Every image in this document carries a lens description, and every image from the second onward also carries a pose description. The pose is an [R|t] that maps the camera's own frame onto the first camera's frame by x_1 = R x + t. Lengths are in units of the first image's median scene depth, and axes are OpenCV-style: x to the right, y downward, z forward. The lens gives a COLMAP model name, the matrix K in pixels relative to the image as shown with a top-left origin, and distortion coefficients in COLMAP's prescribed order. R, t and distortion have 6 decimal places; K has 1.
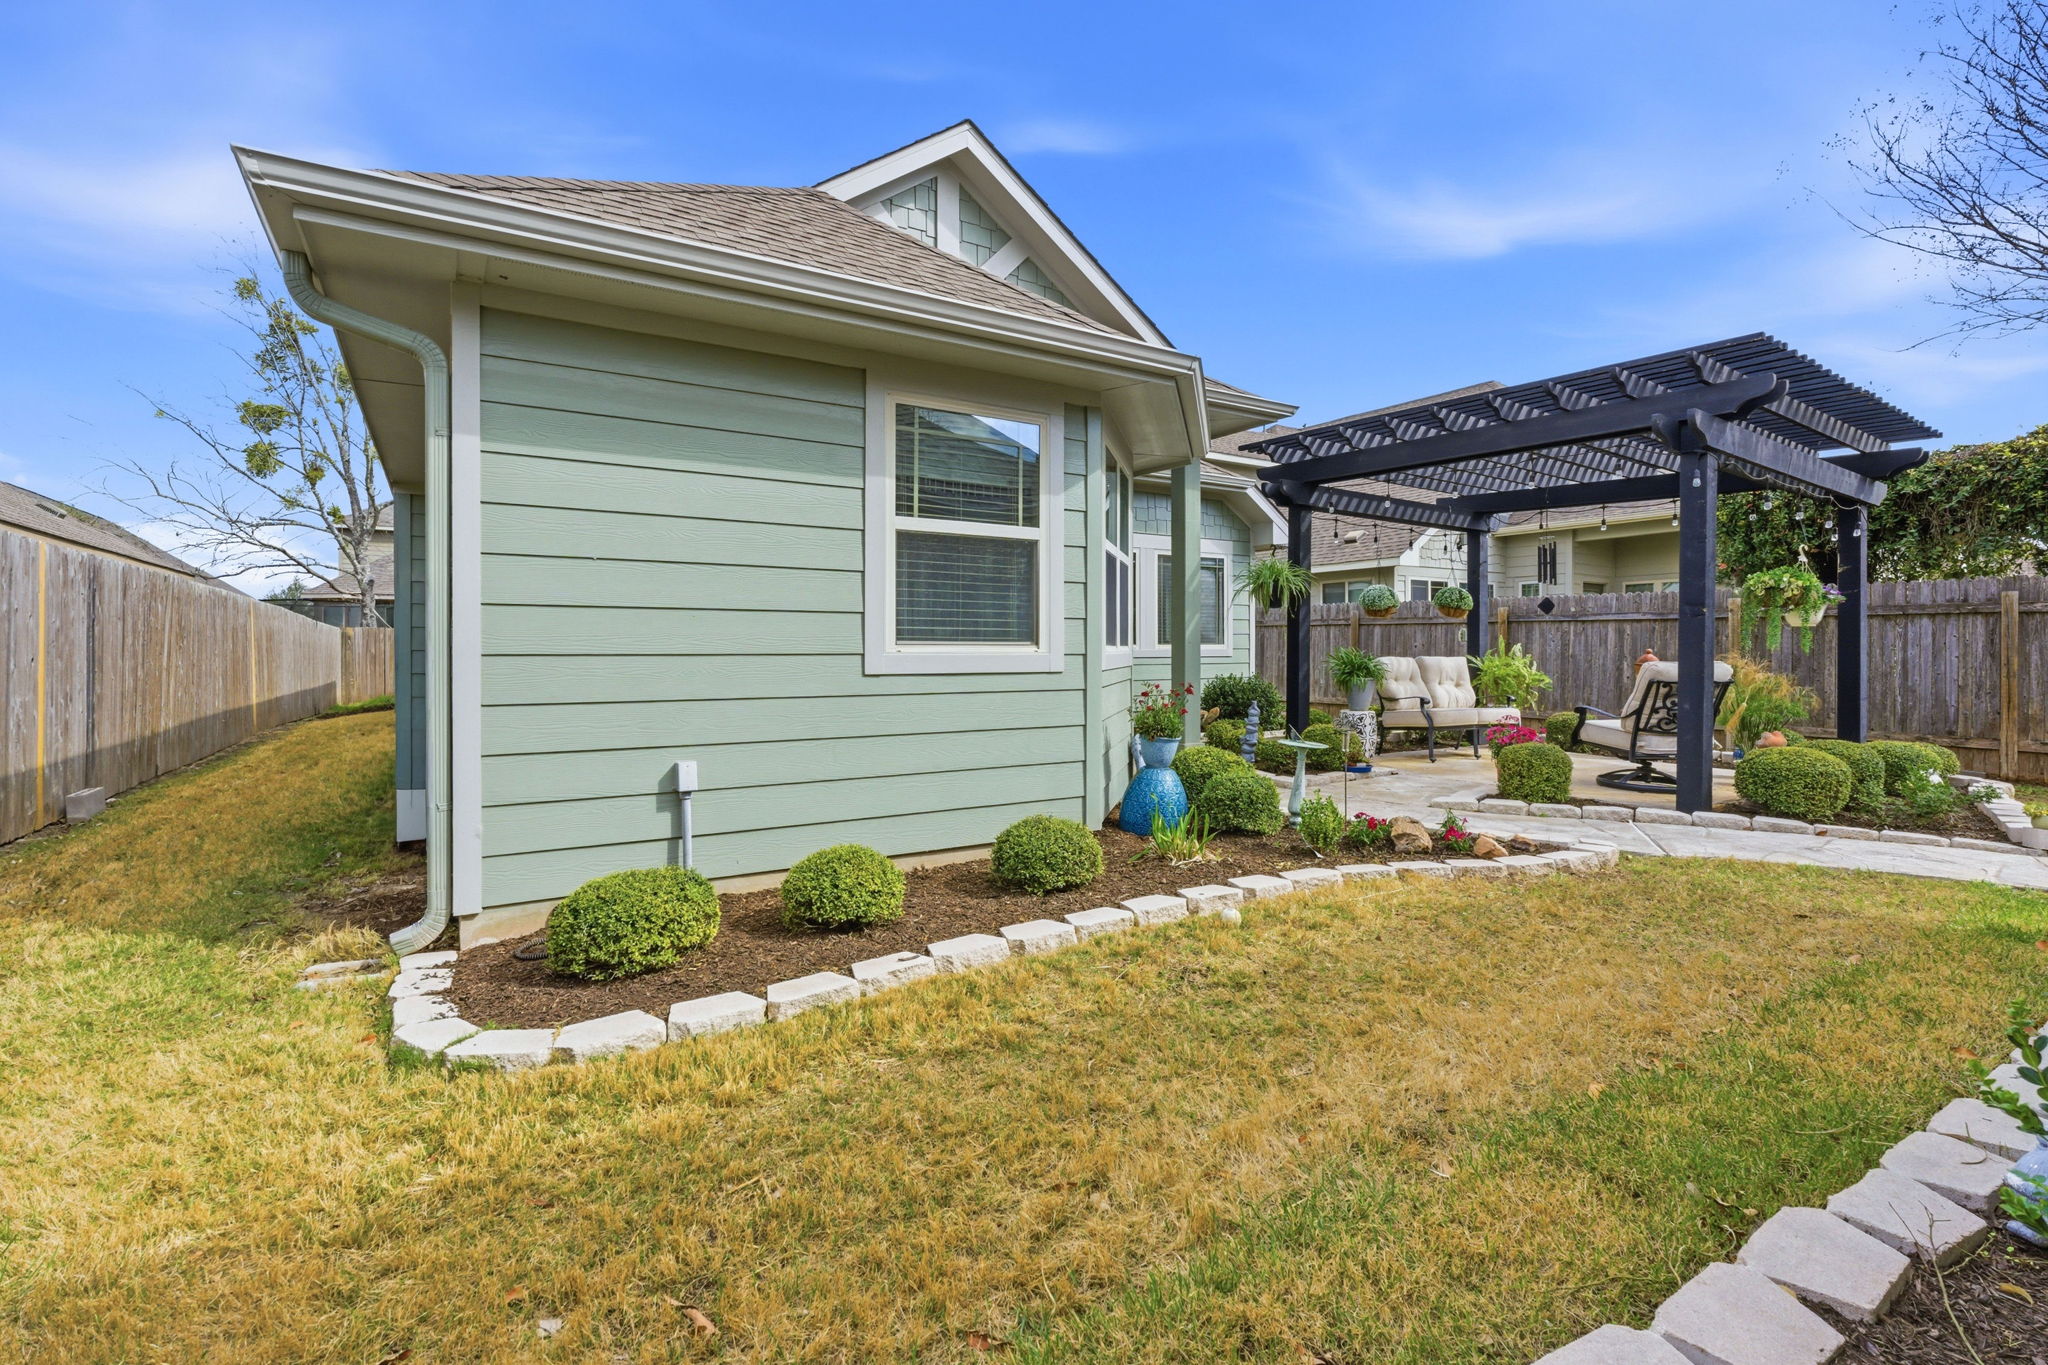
lens RADIAL K [[921.3, 0, 1019.9], [0, 921.3, 664.1], [0, 0, 1]] dist [-0.013970, 0.000137]
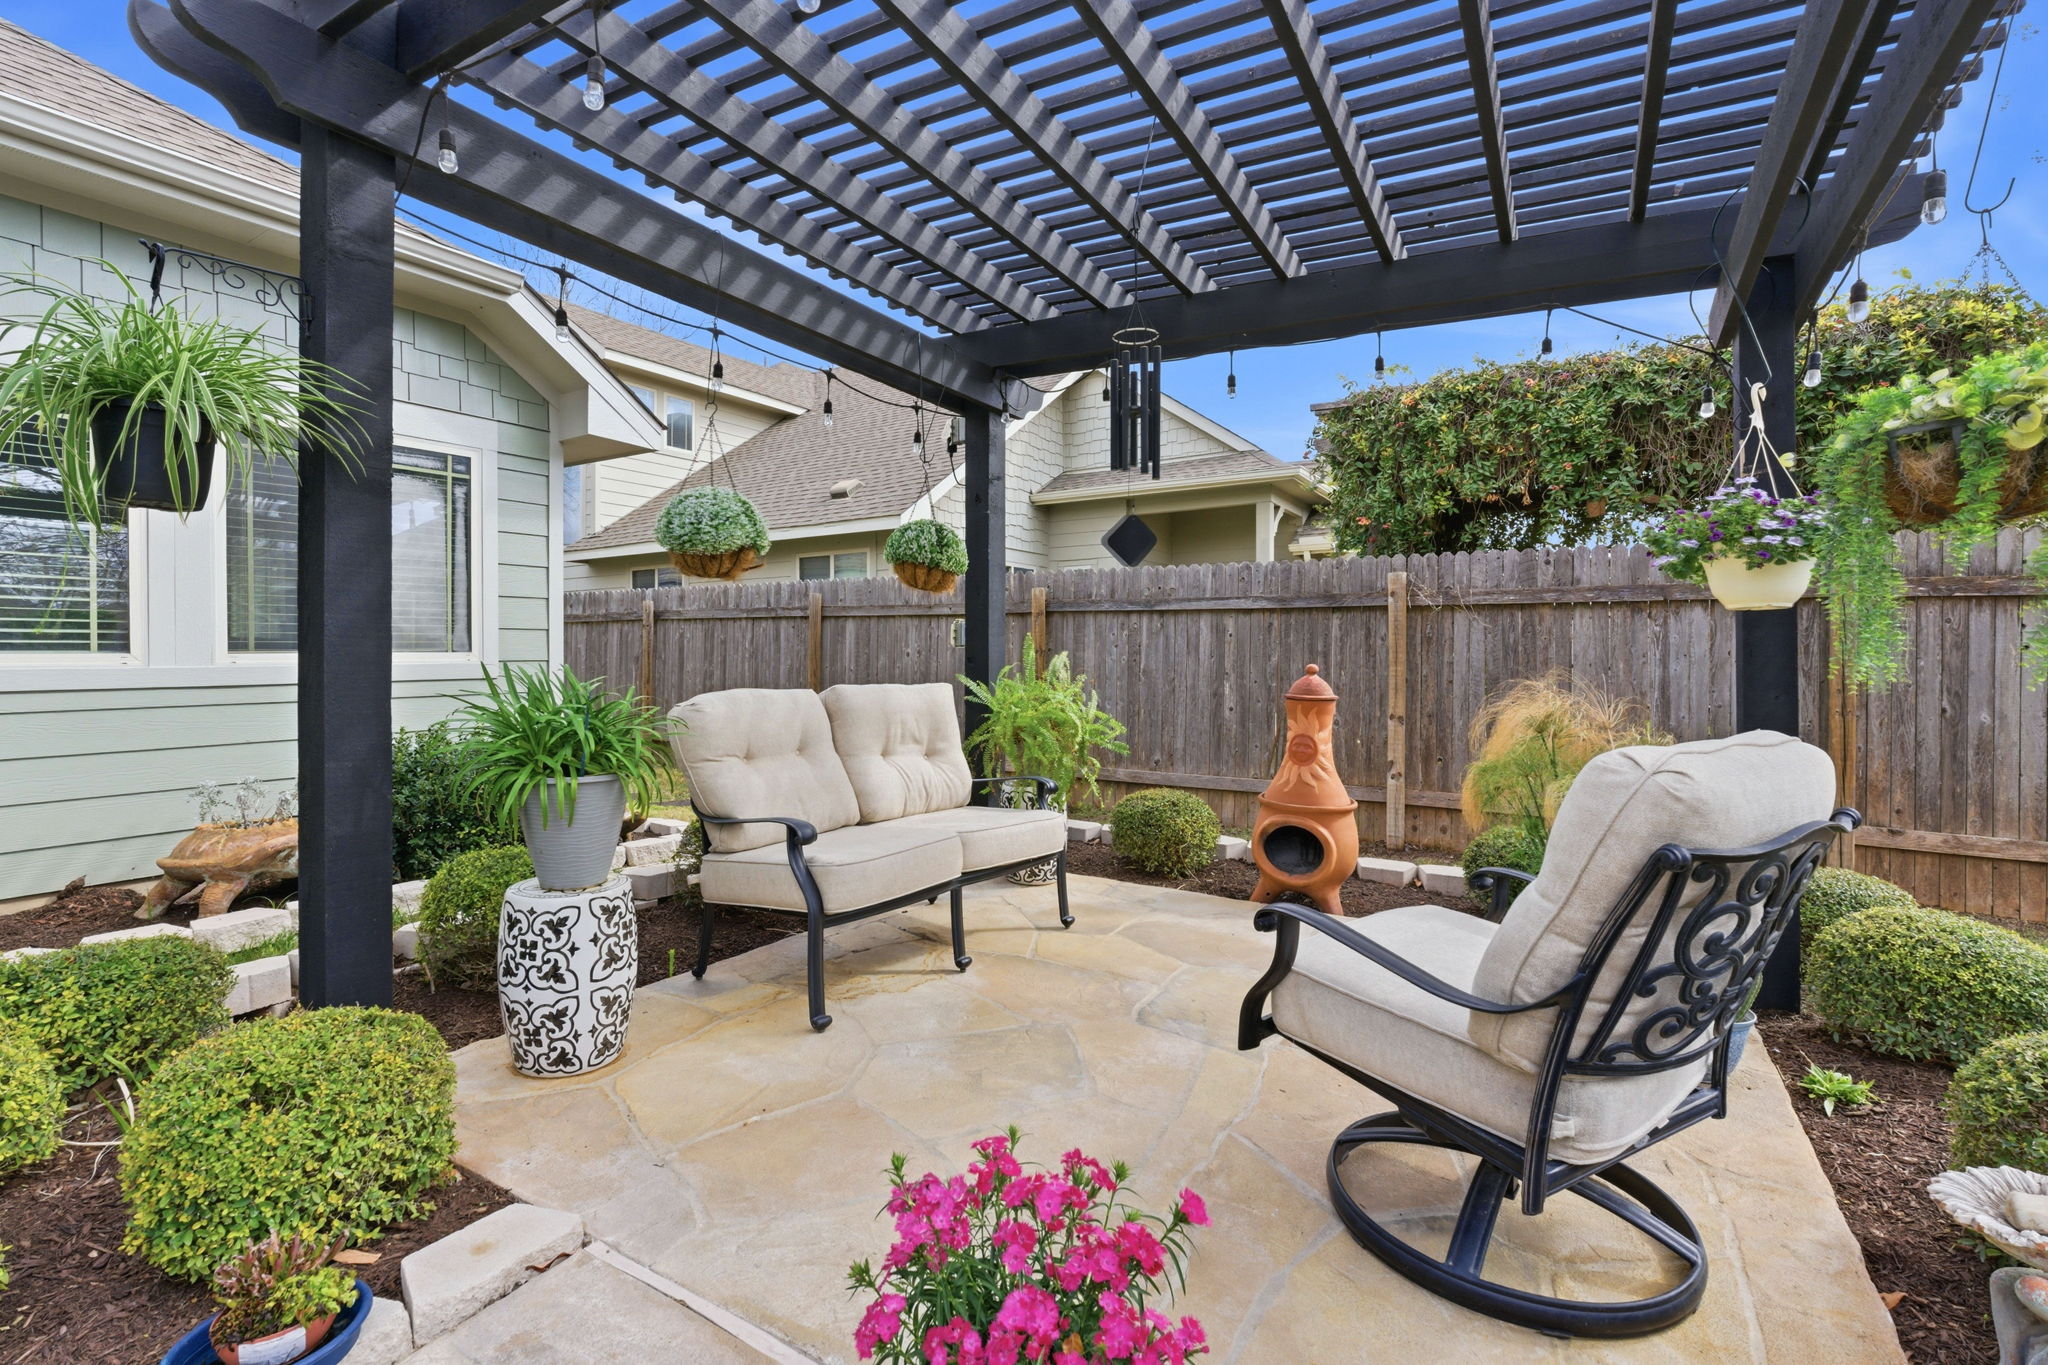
lens RADIAL K [[921.3, 0, 1019.9], [0, 921.3, 664.1], [0, 0, 1]] dist [-0.013970, 0.000137]
pose [[0.900870, -0.004764, 0.434063, 0.328106], [0.006574, 0.999975, -0.002668, -0.015101], [-0.434040, 0.005257, 0.900878, 0.601038]]
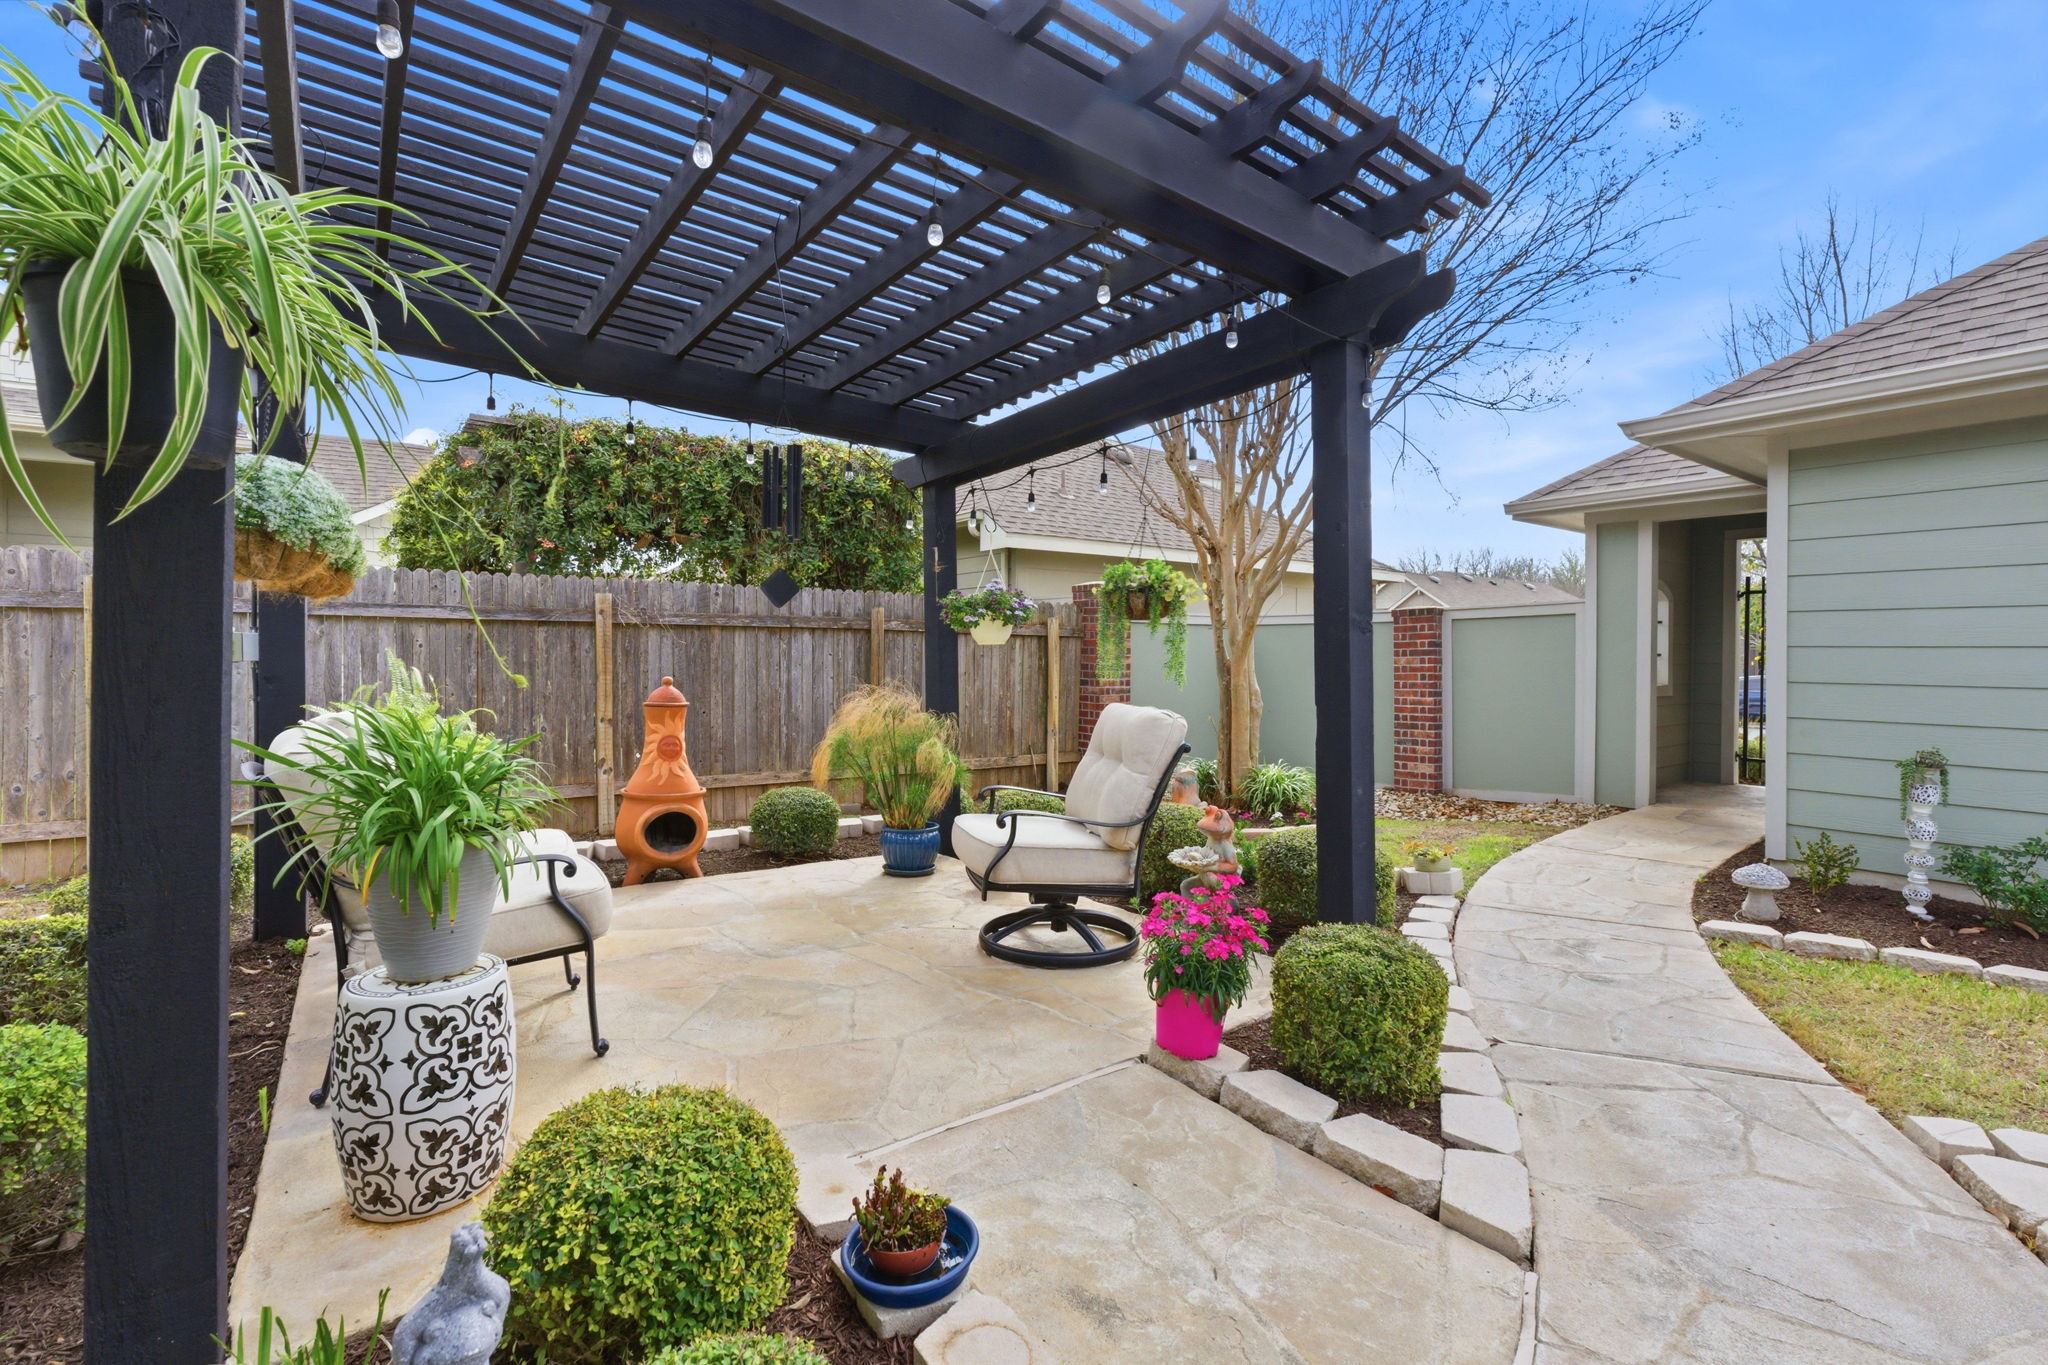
lens RADIAL K [[921.3, 0, 1019.9], [0, 921.3, 664.1], [0, 0, 1]] dist [-0.013970, 0.000137]
pose [[-0.065154, -0.011452, 0.997810, 0.109722], [0.014523, 0.999817, 0.012424, -0.025971], [-0.997770, 0.015301, -0.064975, 0.766266]]
